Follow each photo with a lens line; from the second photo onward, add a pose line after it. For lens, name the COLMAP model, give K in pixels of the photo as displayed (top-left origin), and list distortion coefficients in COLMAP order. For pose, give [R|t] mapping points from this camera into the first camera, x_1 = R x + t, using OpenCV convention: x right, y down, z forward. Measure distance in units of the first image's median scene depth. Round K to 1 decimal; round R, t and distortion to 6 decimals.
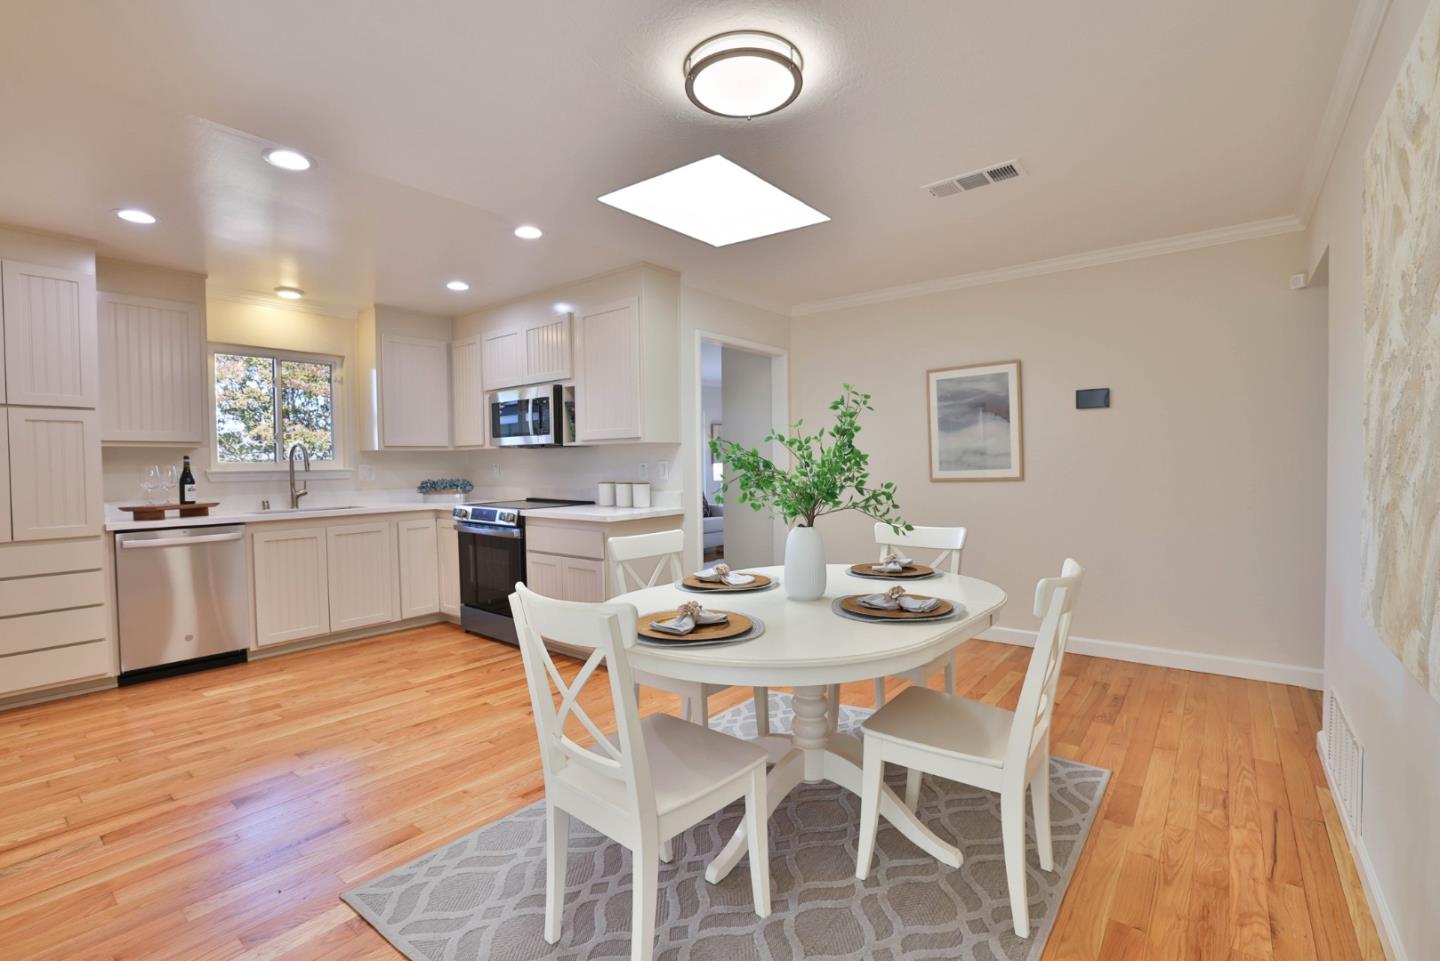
lens RADIAL K [[653.6, 0, 714.0], [0, 653.6, 482.3], [0, 0, 1]] dist [-0.050008, 0.018558]
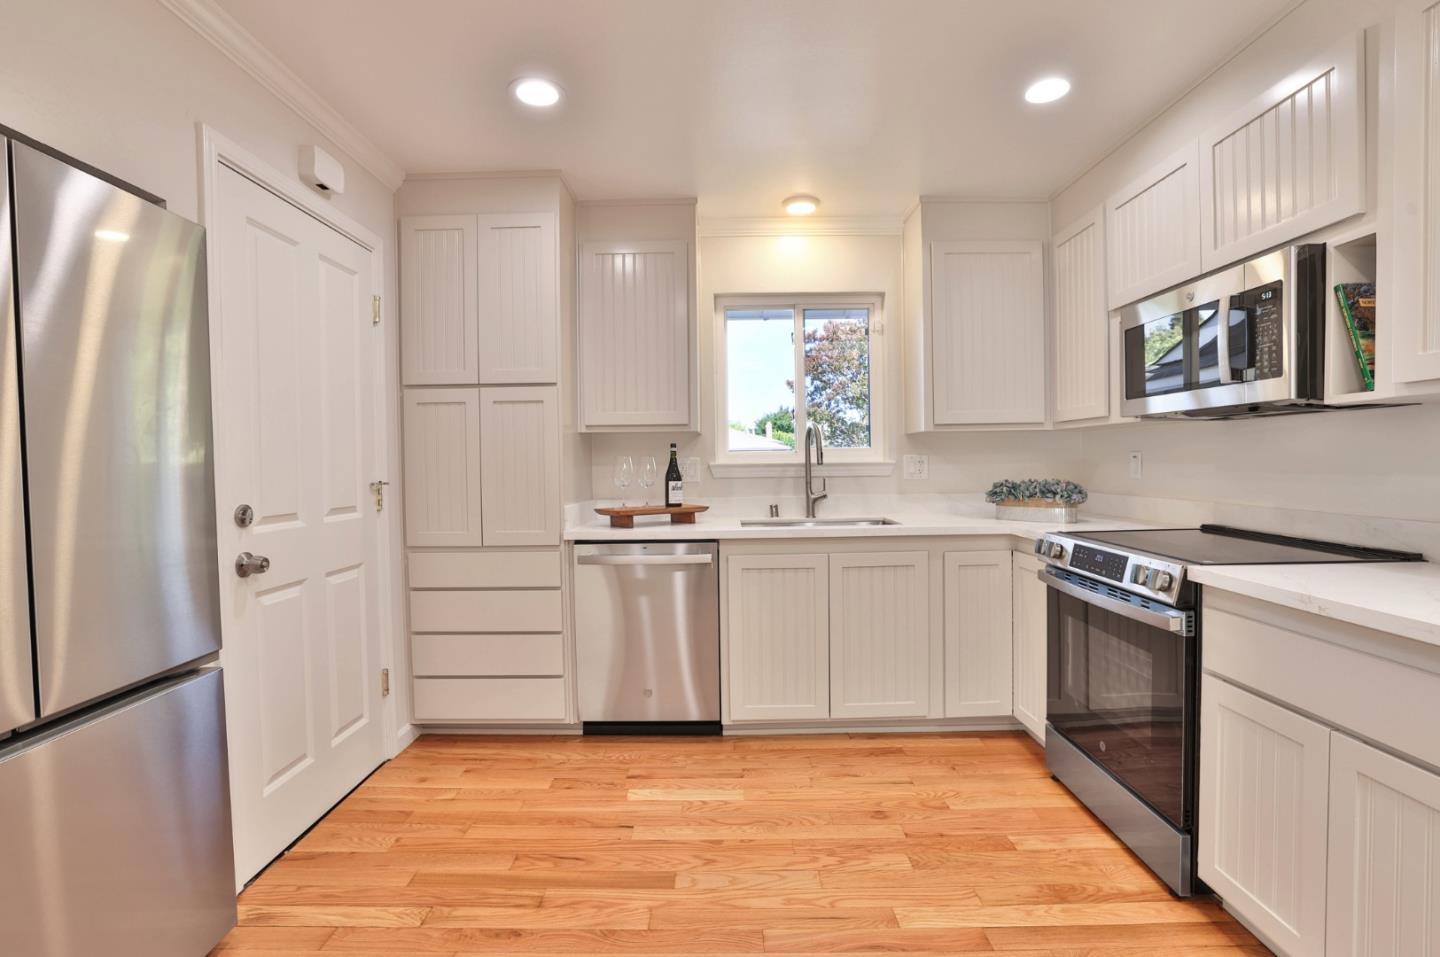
lens RADIAL K [[666.3, 0, 717.7], [0, 666.3, 481.0], [0, 0, 1]] dist [-0.050876, 0.020214]
pose [[0.618238, 0.027609, -0.785506, -0.155453], [-0.018951, 0.999616, 0.020219, -0.012467], [0.785762, 0.002386, 0.618524, 0.497532]]
